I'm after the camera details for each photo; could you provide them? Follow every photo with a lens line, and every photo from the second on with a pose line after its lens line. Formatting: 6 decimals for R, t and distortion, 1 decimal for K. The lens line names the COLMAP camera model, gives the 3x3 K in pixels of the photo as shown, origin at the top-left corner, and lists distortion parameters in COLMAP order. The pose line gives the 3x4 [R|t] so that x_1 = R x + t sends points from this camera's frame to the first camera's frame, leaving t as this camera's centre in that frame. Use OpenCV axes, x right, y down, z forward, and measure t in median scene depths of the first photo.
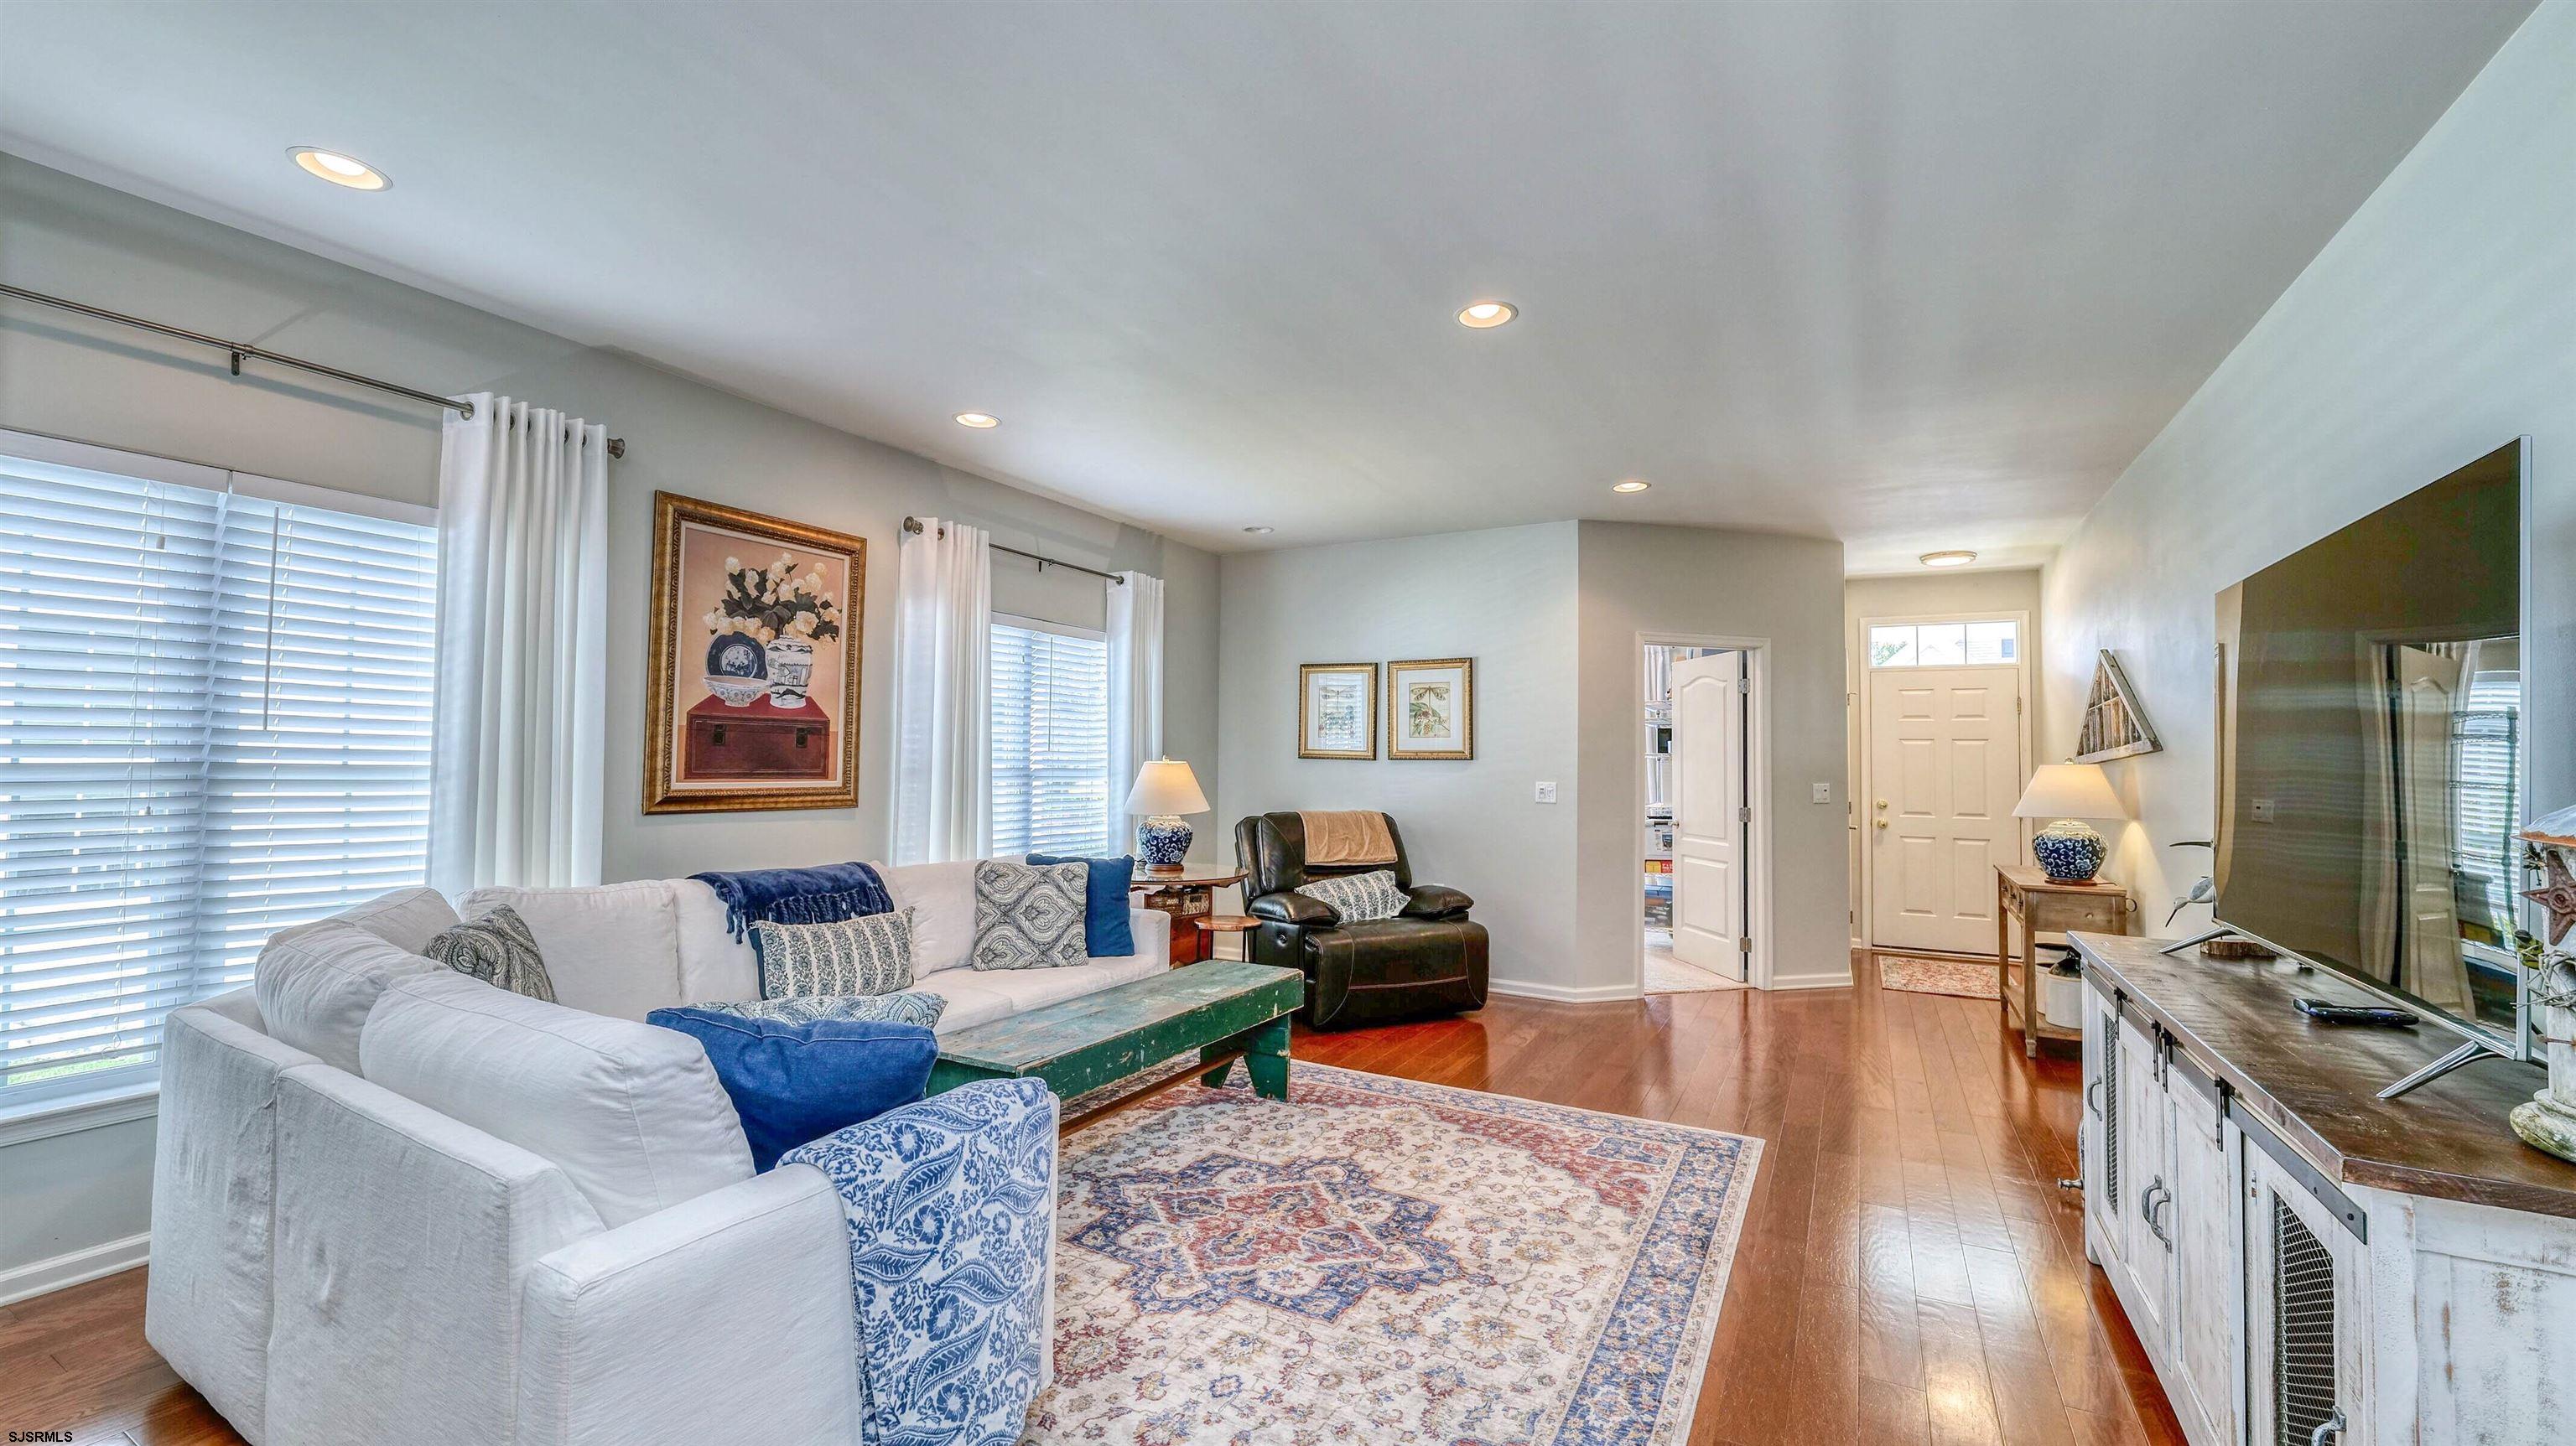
lens RADIAL K [[1042.9, 0, 1273.2], [0, 1042.9, 722.5], [0, 0, 1]] dist [-0.013365, 0.000132]
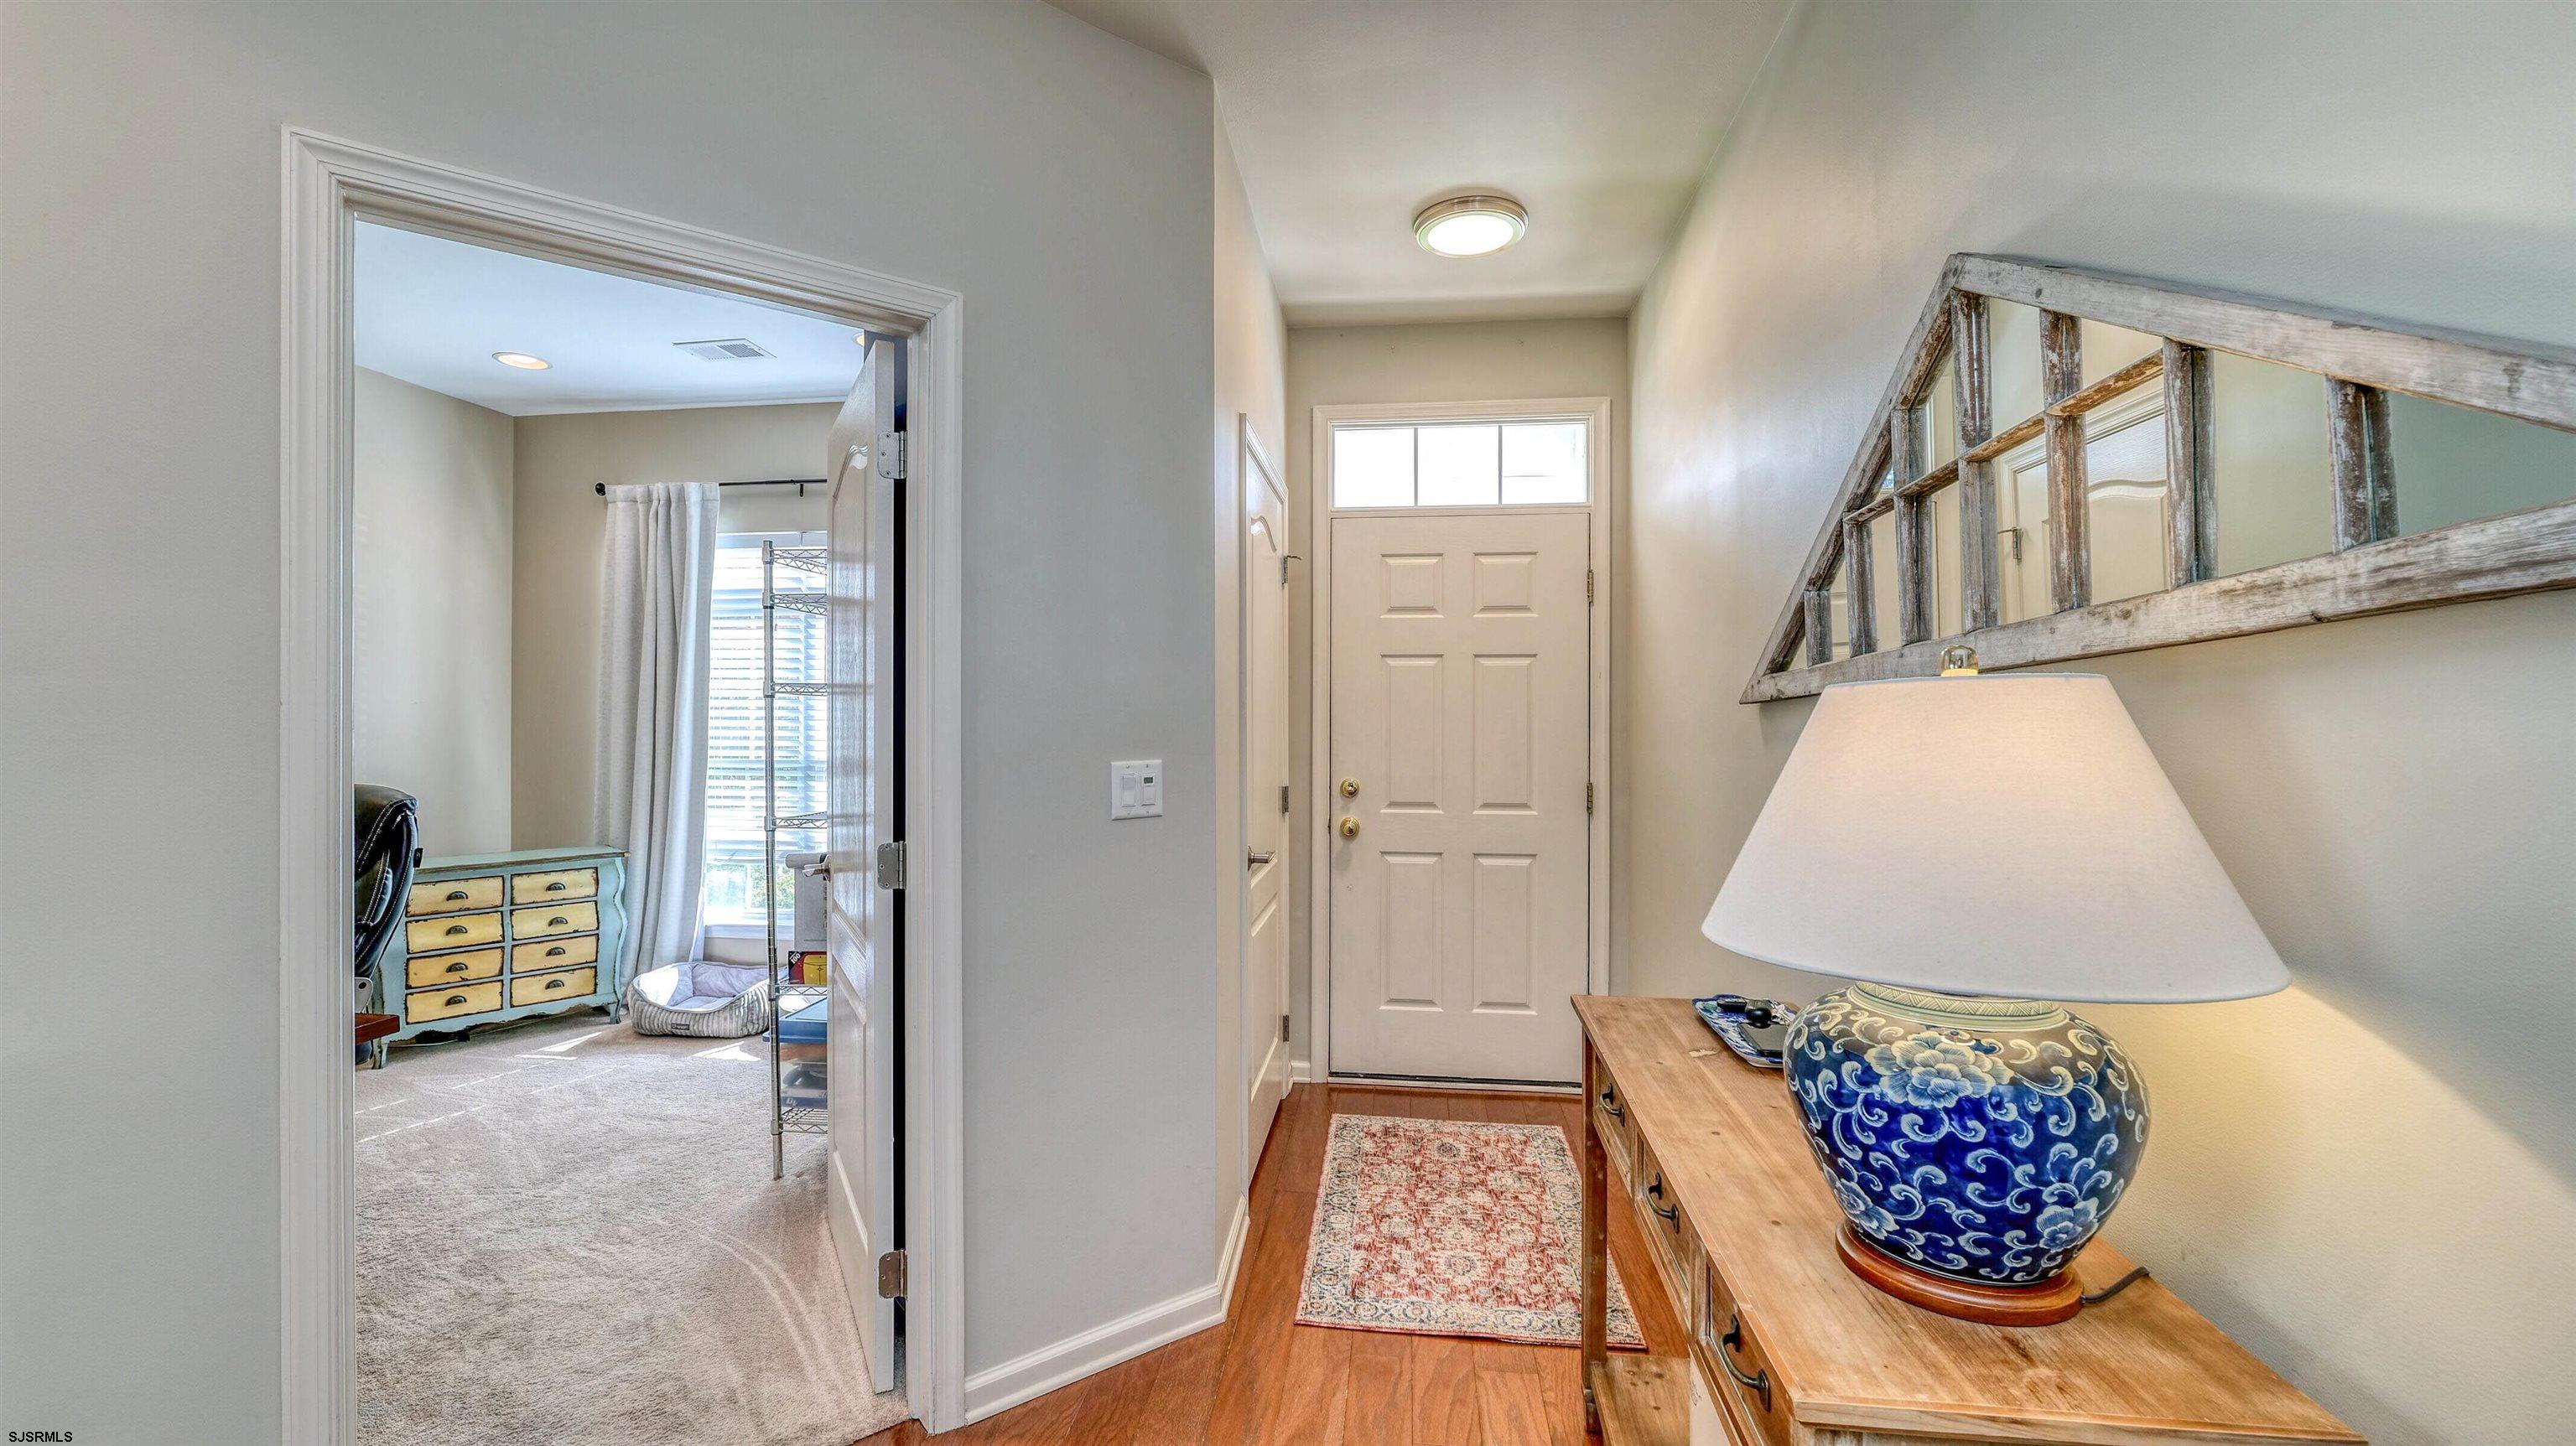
lens RADIAL K [[1045.6, 0, 1288.0], [0, 1045.6, 723.0], [0, 0, 1]] dist [-0.019568, 0.000019]
pose [[0.920824, -0.012426, 0.389781, 0.432871], [-0.005815, 0.998944, 0.045583, 0.030375], [-0.389936, -0.044241, 0.919779, 0.657595]]
